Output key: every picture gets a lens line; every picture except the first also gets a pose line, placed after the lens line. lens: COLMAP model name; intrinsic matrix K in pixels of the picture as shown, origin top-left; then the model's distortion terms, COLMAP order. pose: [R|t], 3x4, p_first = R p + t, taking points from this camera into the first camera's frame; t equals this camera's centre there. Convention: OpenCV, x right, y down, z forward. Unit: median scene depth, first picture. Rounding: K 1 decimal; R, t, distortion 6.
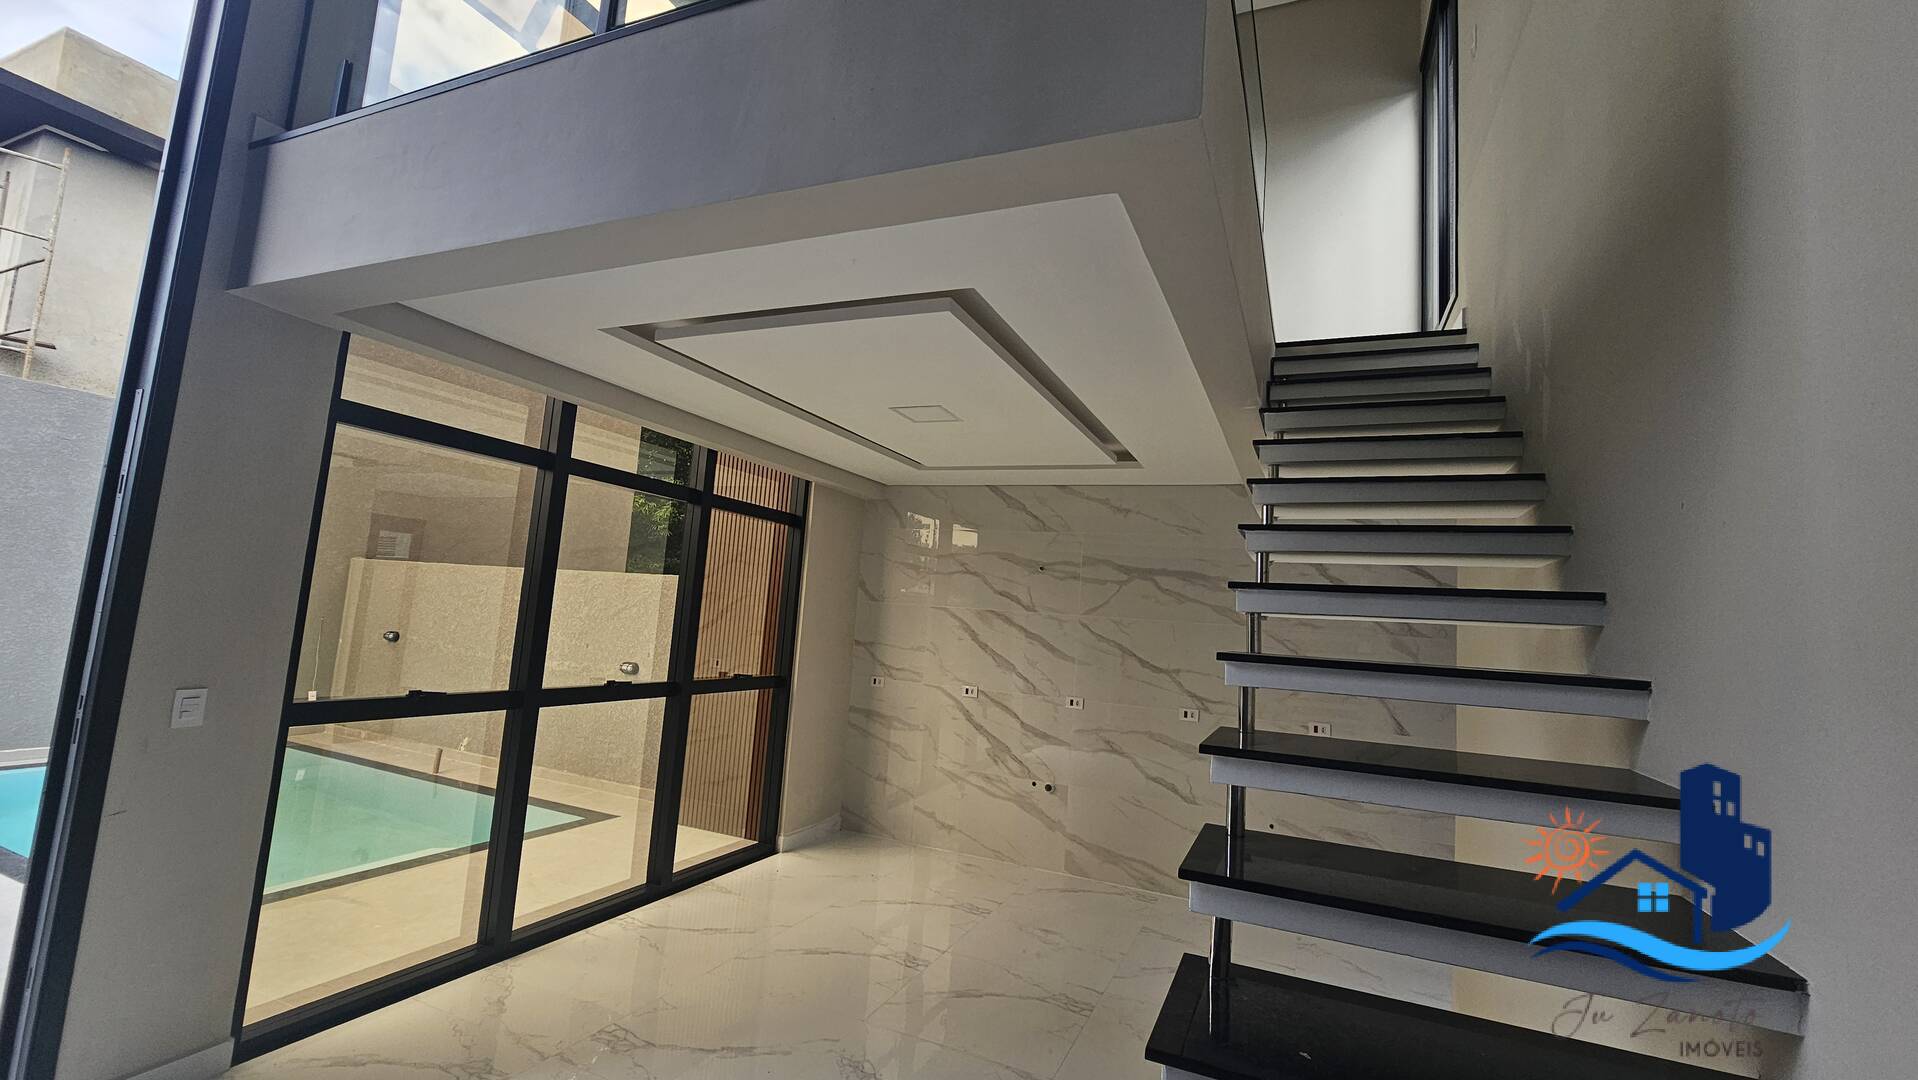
lens RADIAL K [[781.9, 0, 968.1], [0, 781.9, 530.1], [0, 0, 1]] dist [-0.001726, -0.000164]
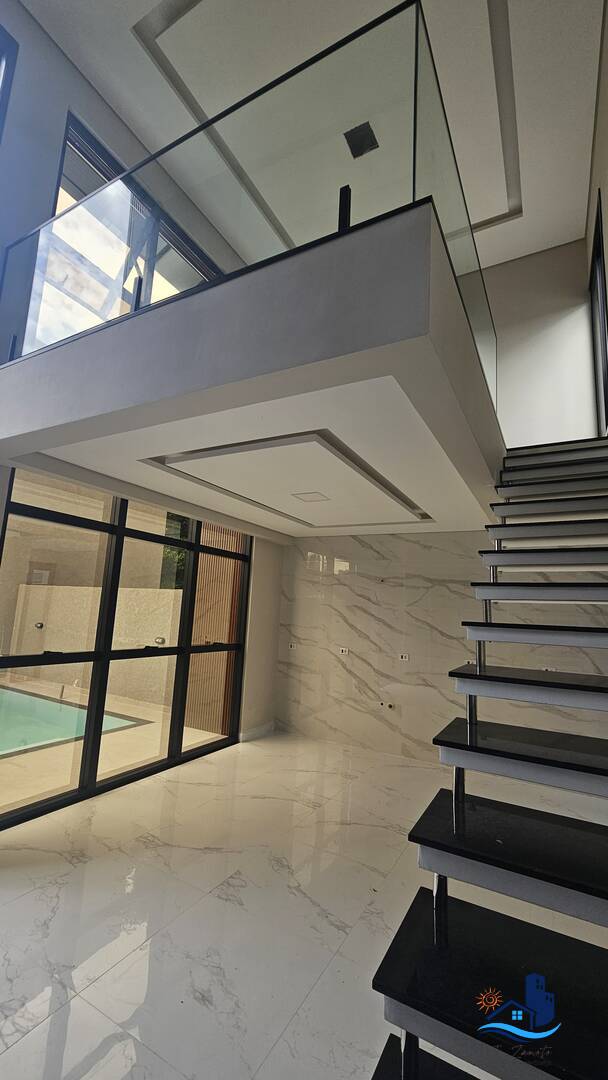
lens RADIAL K [[440.3, 0, 308.5], [0, 440.3, 541.4], [0, 0, 1]] dist [-0.001726, -0.000164]
pose [[0.995300, -0.032206, -0.091330, 0.022960], [0.027726, 0.998369, -0.049902, 0.004885], [0.092788, 0.047135, 0.994570, -0.015841]]
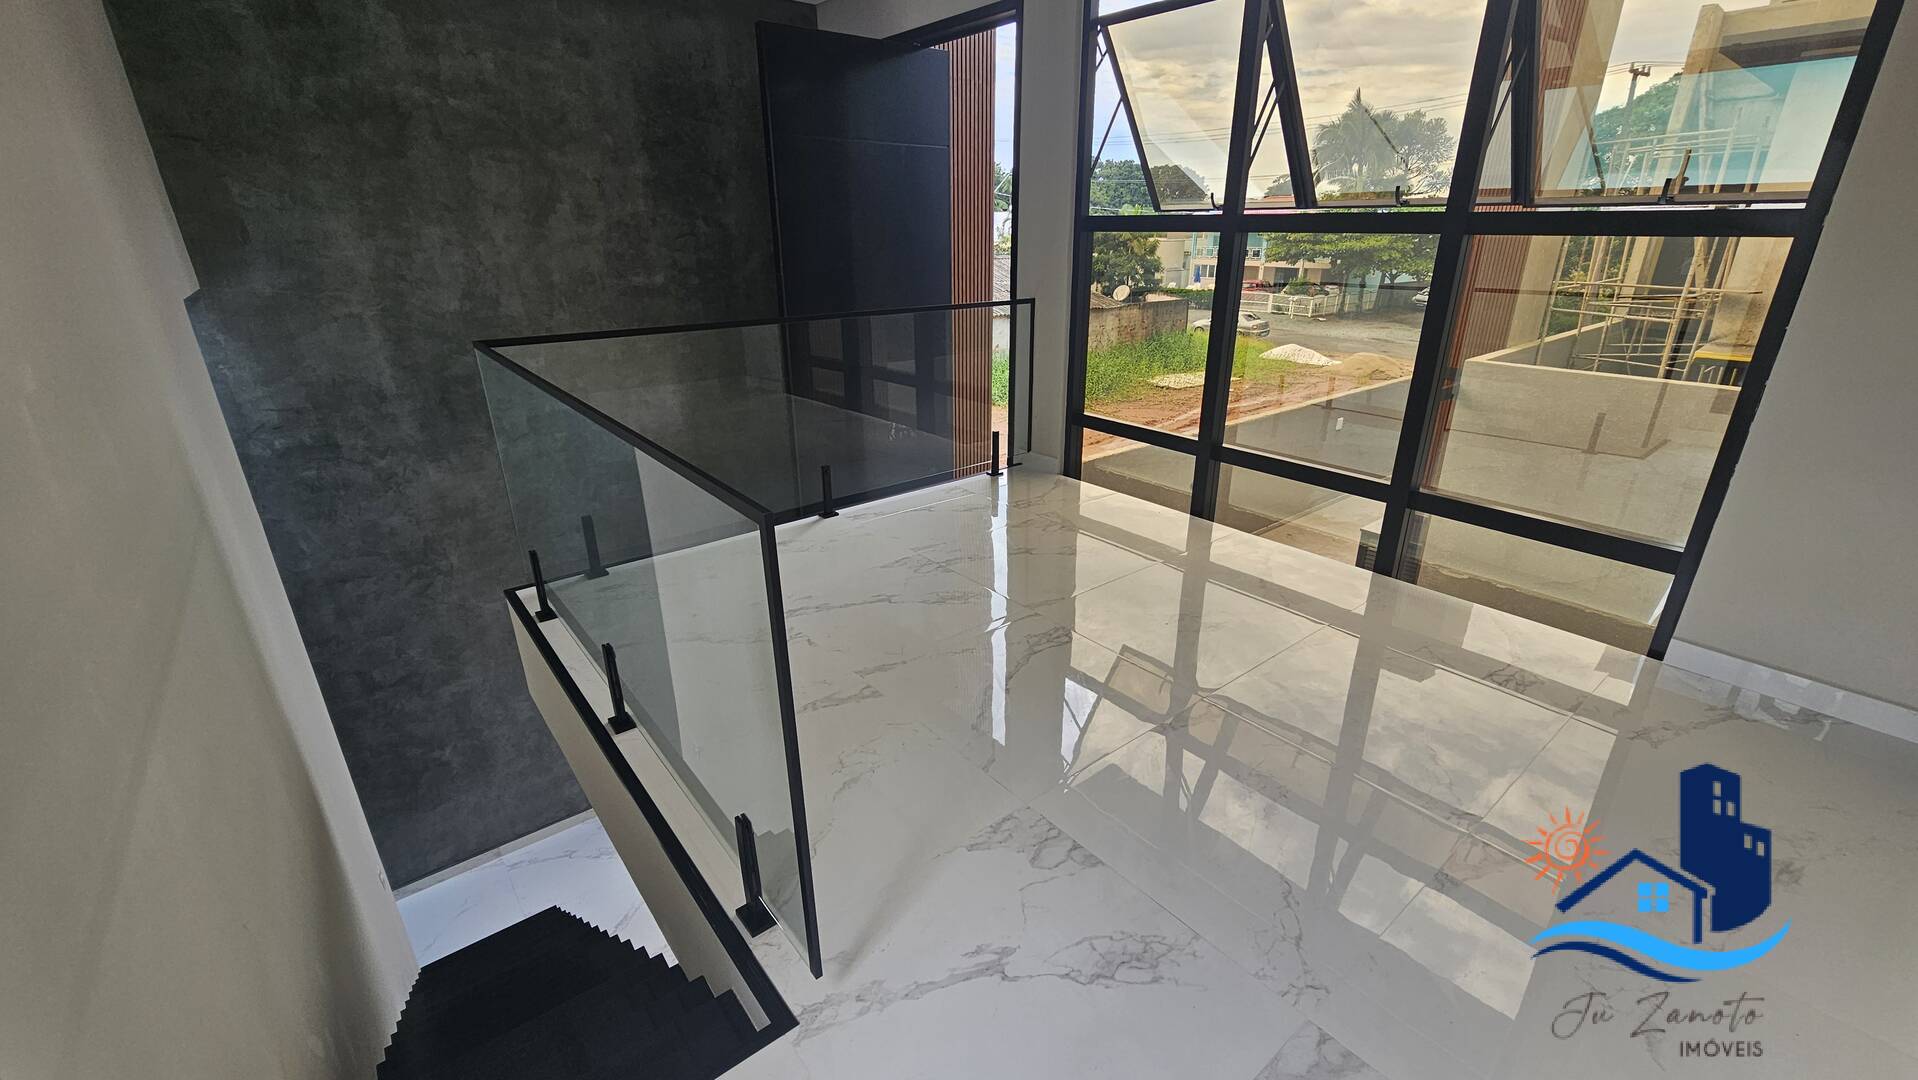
lens RADIAL K [[781.9, 0, 968.1], [0, 781.9, 530.1], [0, 0, 1]] dist [-0.001726, -0.000164]
pose [[-0.461370, 0.259033, -0.848551, 0.175415], [0.071912, 0.964201, 0.255237, 0.123235], [0.884288, 0.056738, -0.463481, 0.618726]]
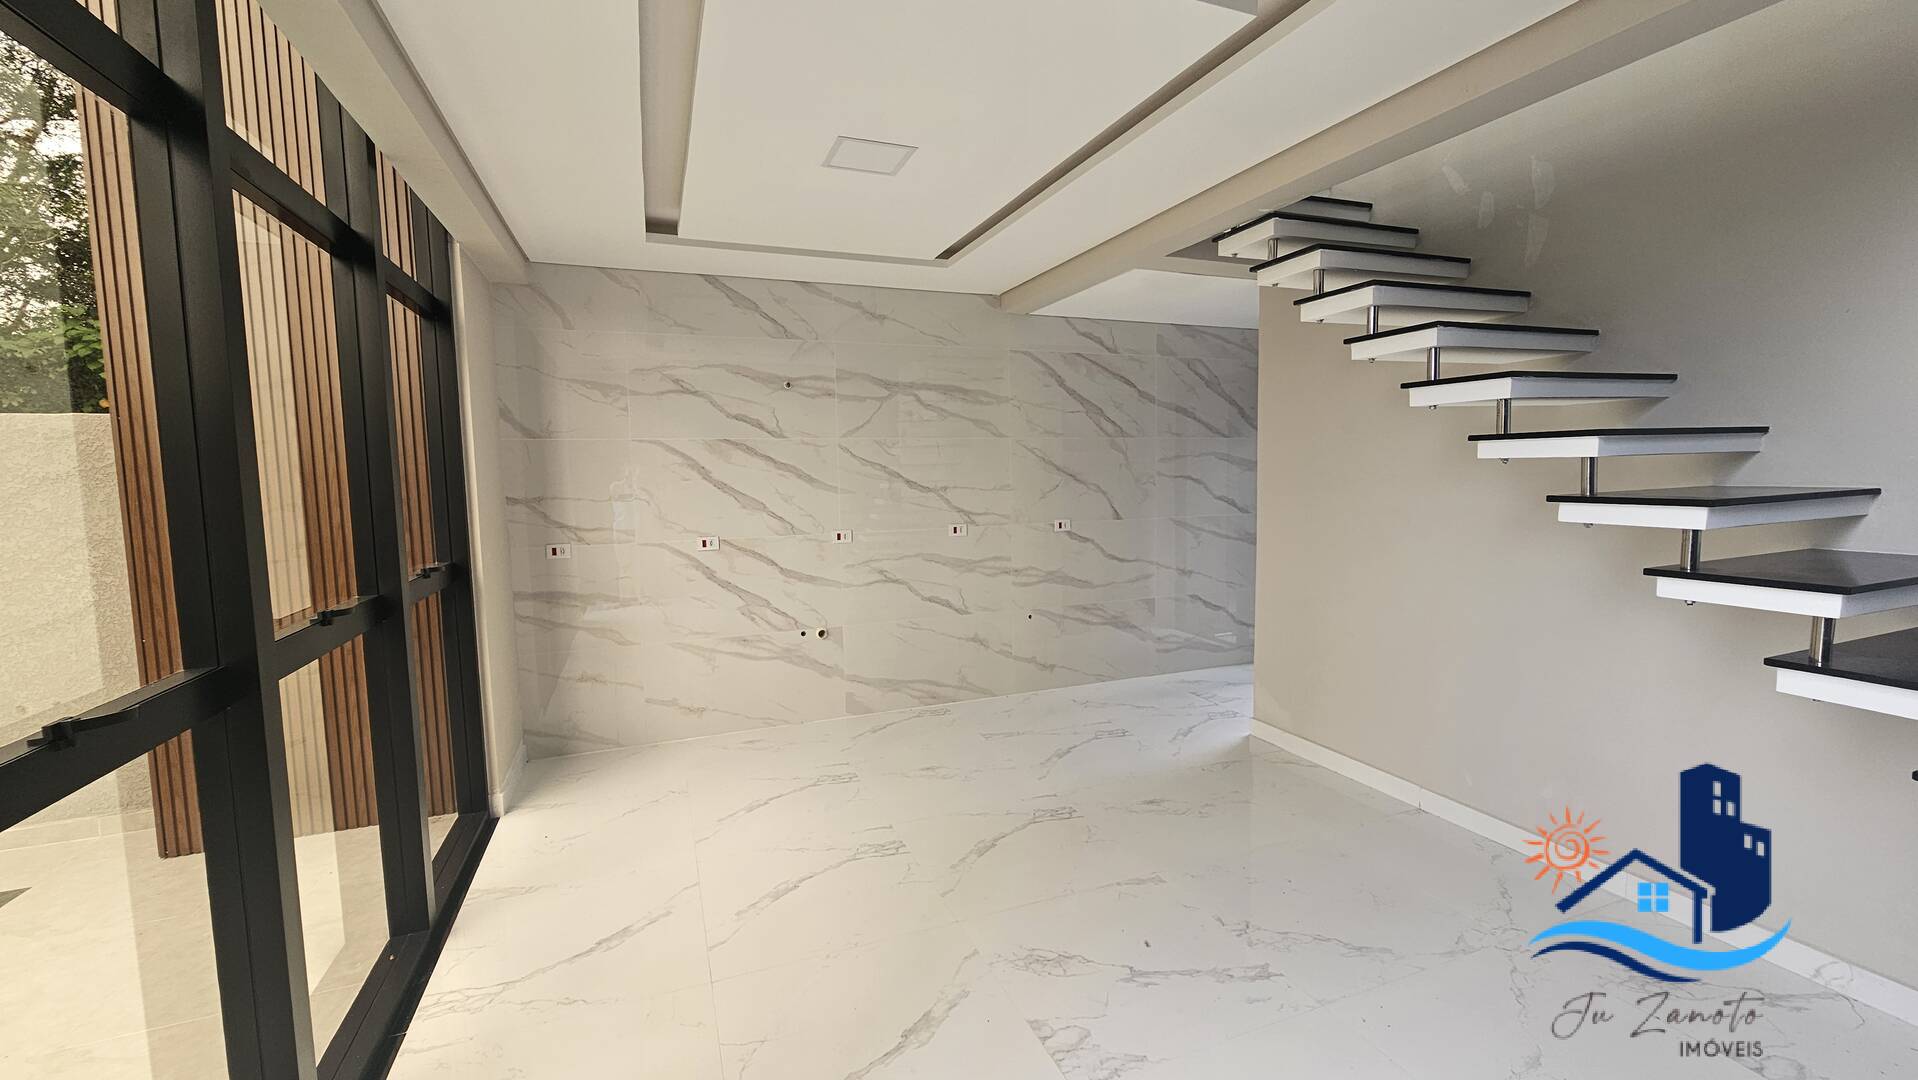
lens RADIAL K [[781.9, 0, 968.1], [0, 781.9, 530.1], [0, 0, 1]] dist [-0.001726, -0.000164]
pose [[0.707010, -0.138528, 0.693504, -0.392035], [-0.010533, 0.978456, 0.206186, 0.029133], [-0.707126, -0.153080, 0.690319, 0.292038]]
